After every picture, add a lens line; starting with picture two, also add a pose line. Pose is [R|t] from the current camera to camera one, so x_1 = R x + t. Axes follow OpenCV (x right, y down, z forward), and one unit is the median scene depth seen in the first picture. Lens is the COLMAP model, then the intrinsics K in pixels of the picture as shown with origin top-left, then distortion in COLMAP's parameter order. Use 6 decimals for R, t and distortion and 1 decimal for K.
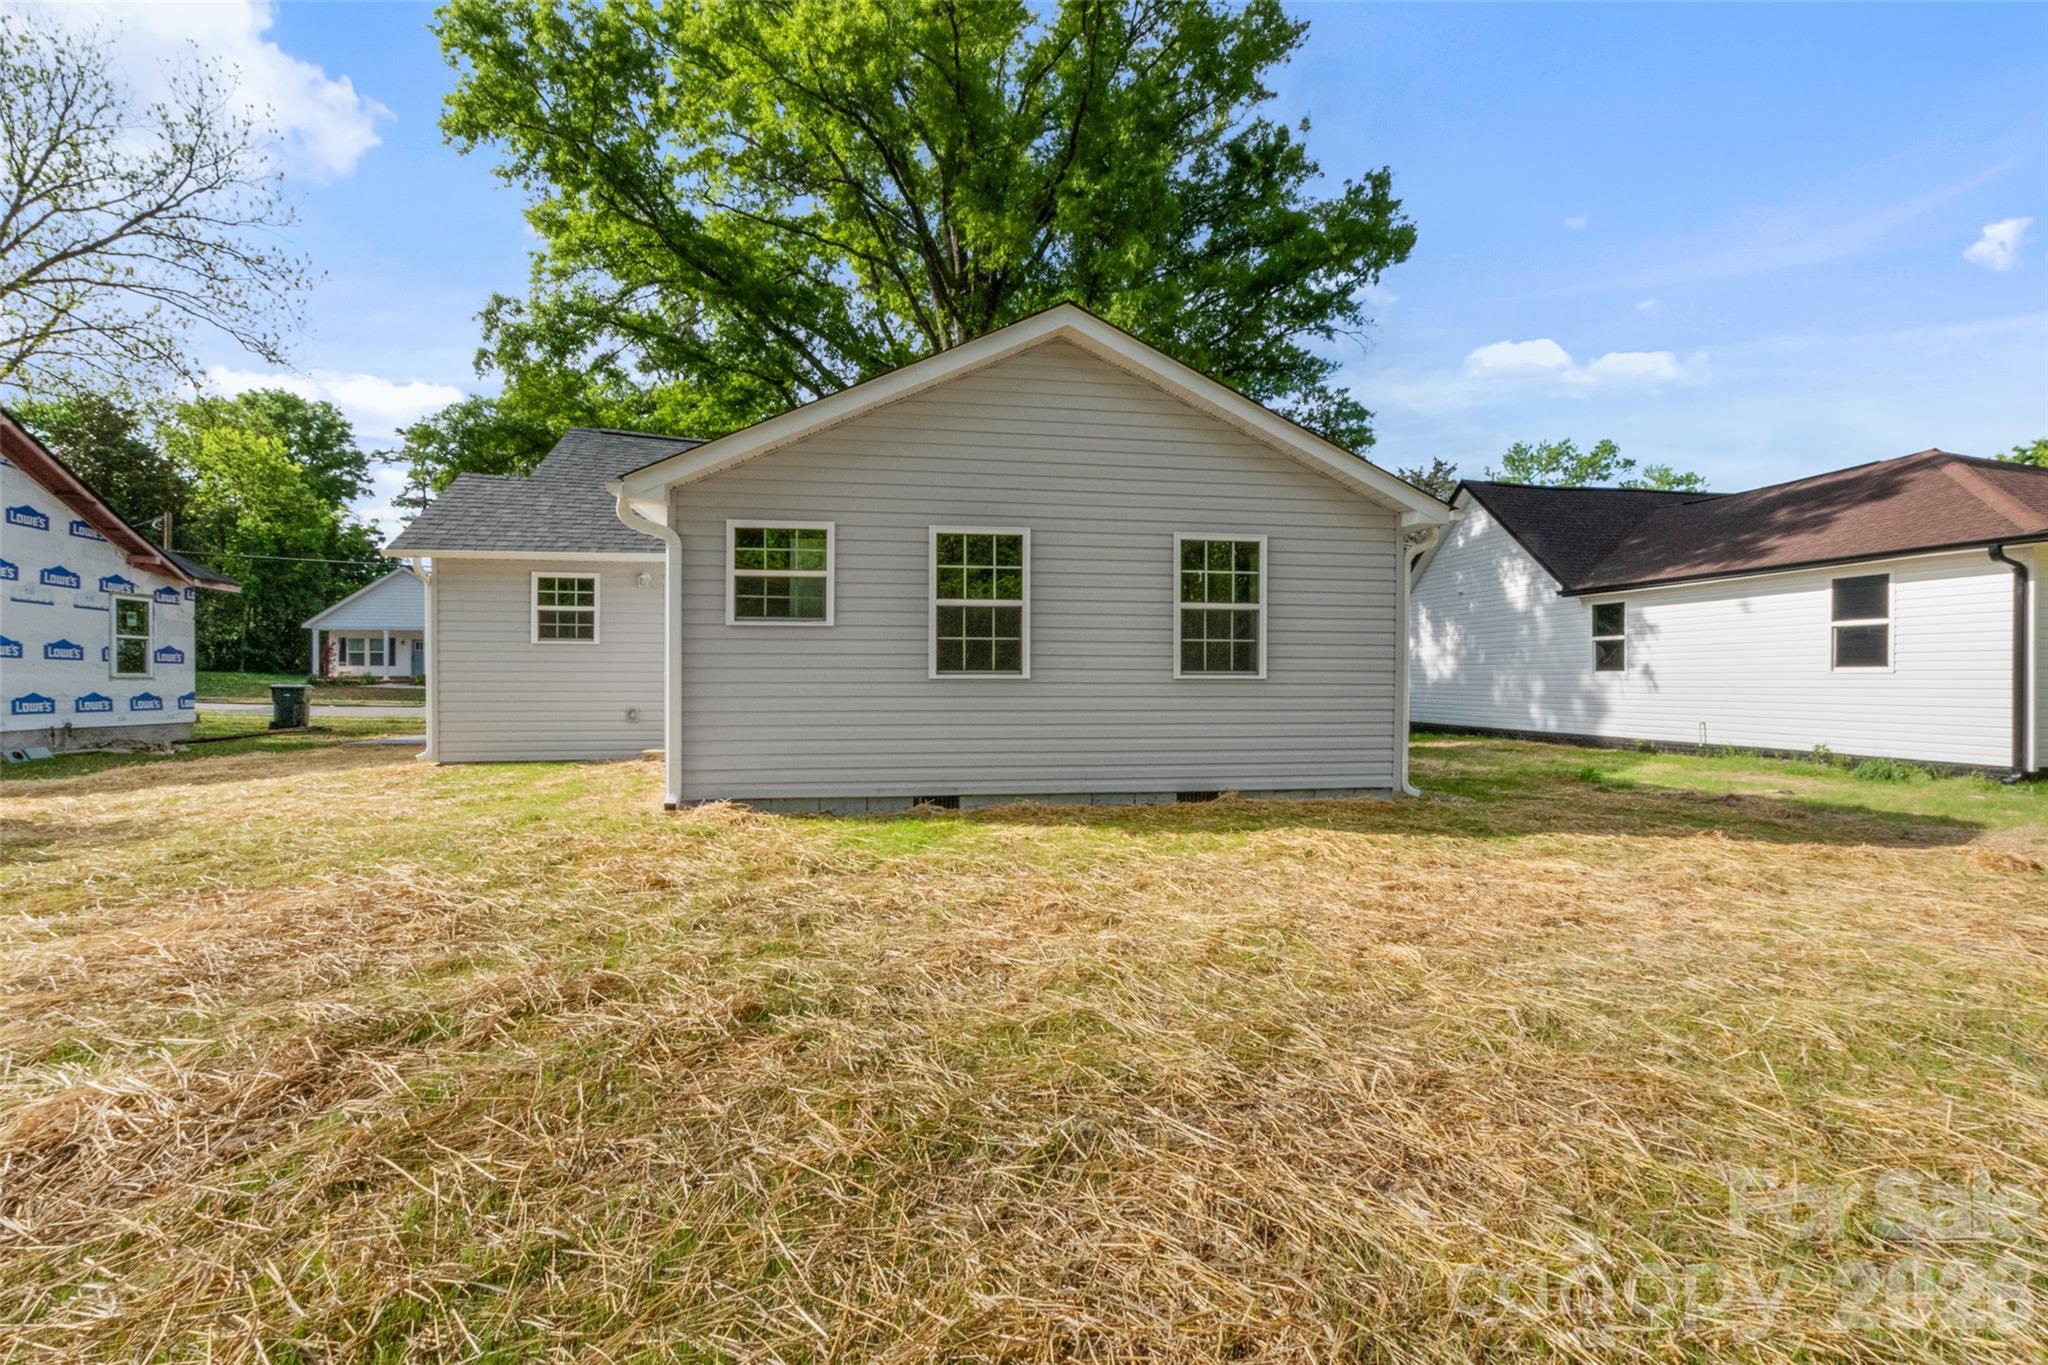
lens RADIAL K [[921.1, 0, 1019.2], [0, 921.1, 670.7], [0, 0, 1]] dist [0.009381, 0.000775]
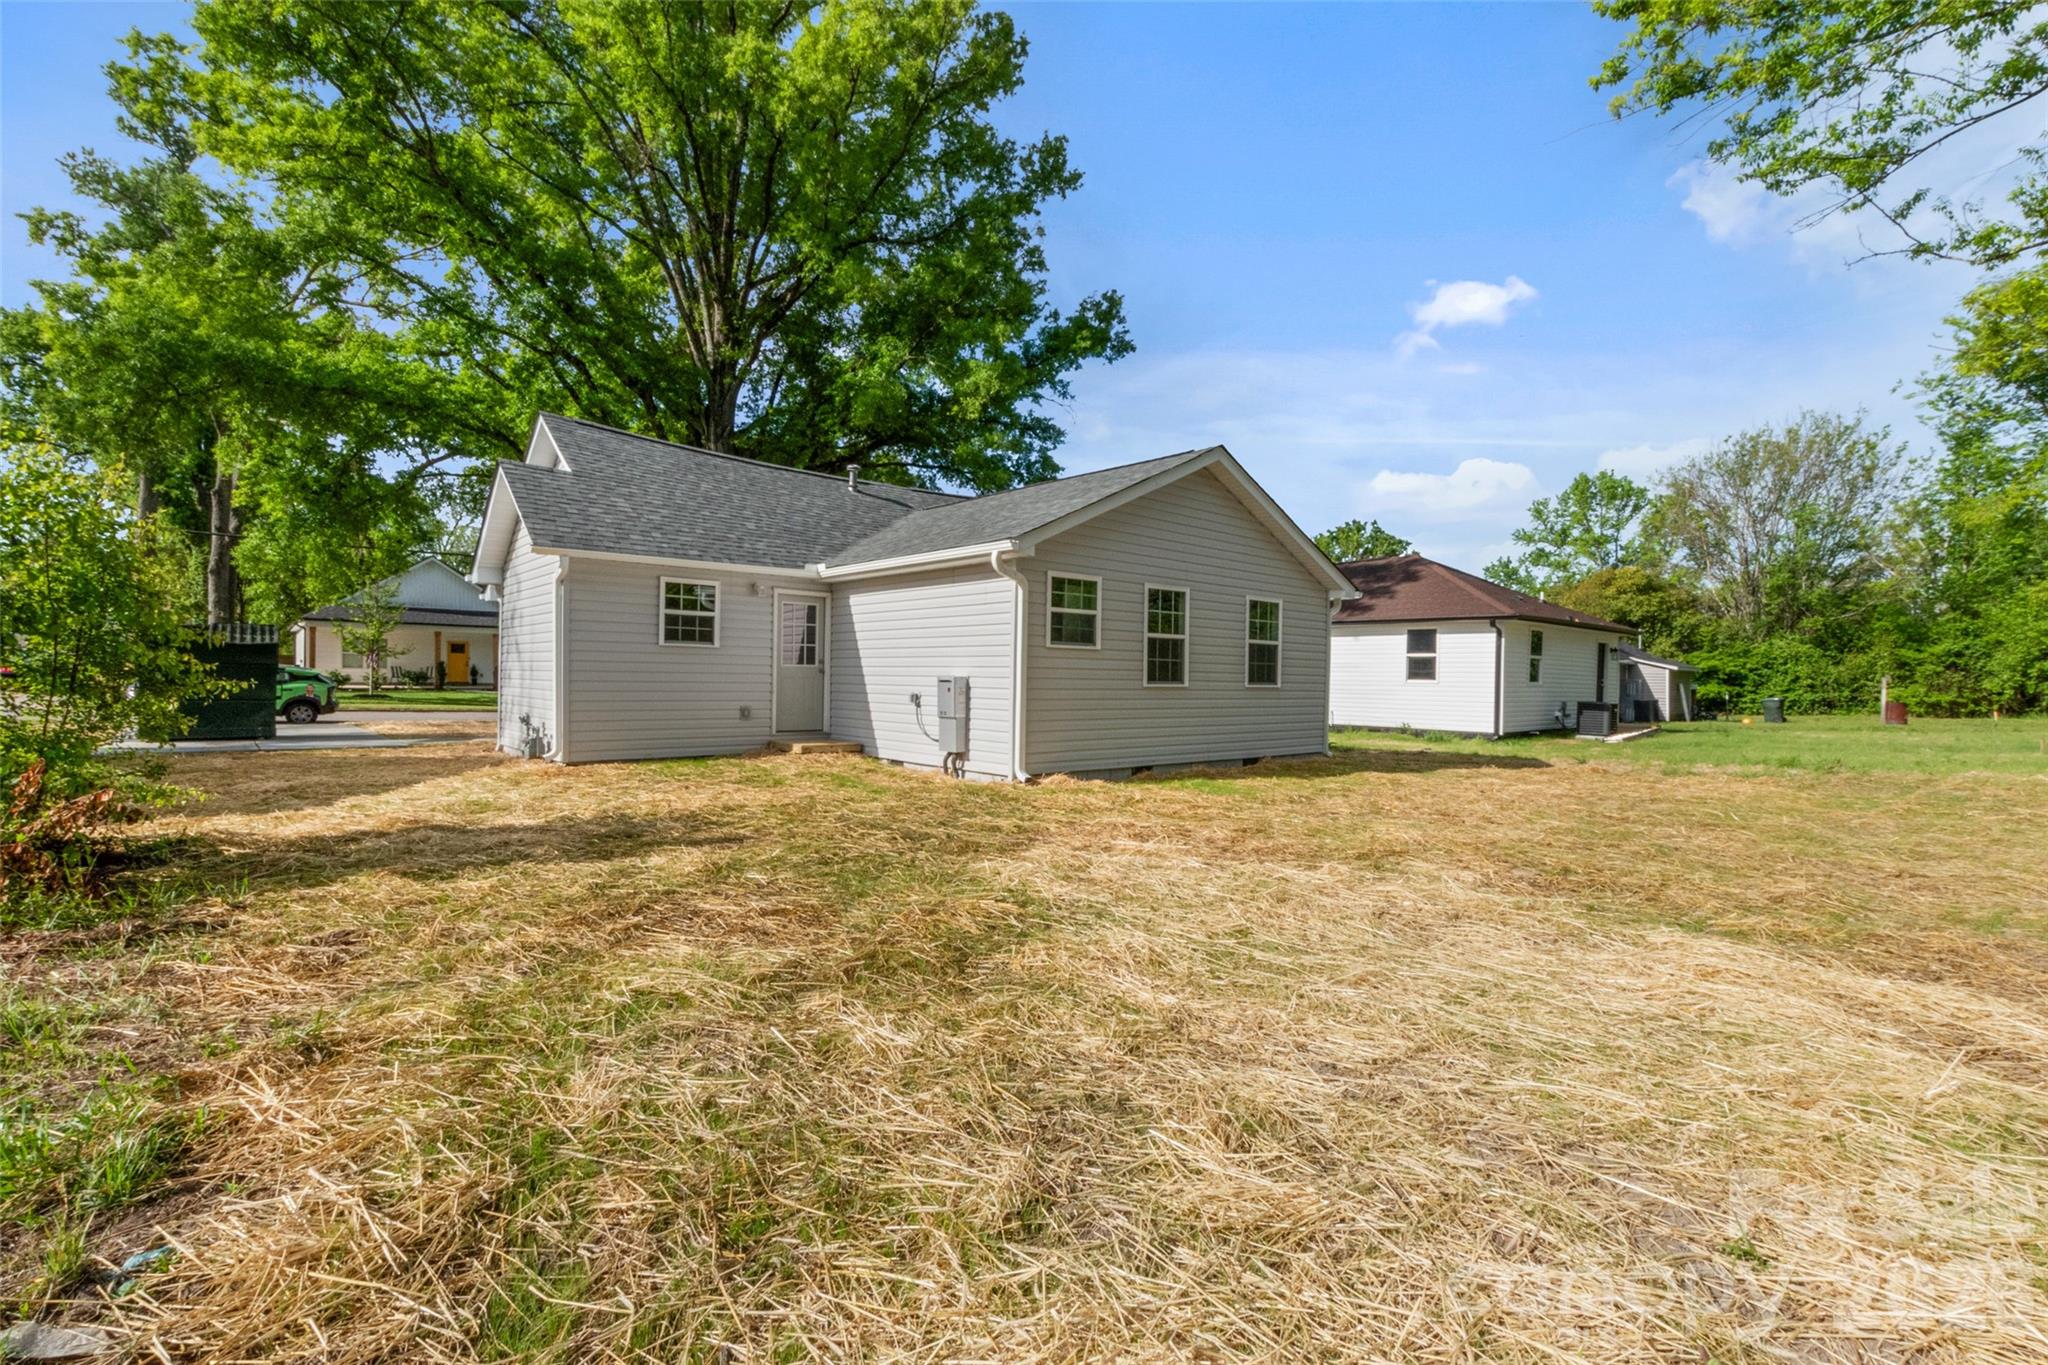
lens RADIAL K [[921.1, 0, 1028.7], [0, 921.1, 692.2], [0, 0, 1]] dist [0.009381, 0.000775]
pose [[0.844061, 0.003179, 0.536239, -0.727490], [-0.020429, 0.999447, 0.026231, -0.012504], [-0.535859, -0.033095, 0.843659, -0.097743]]
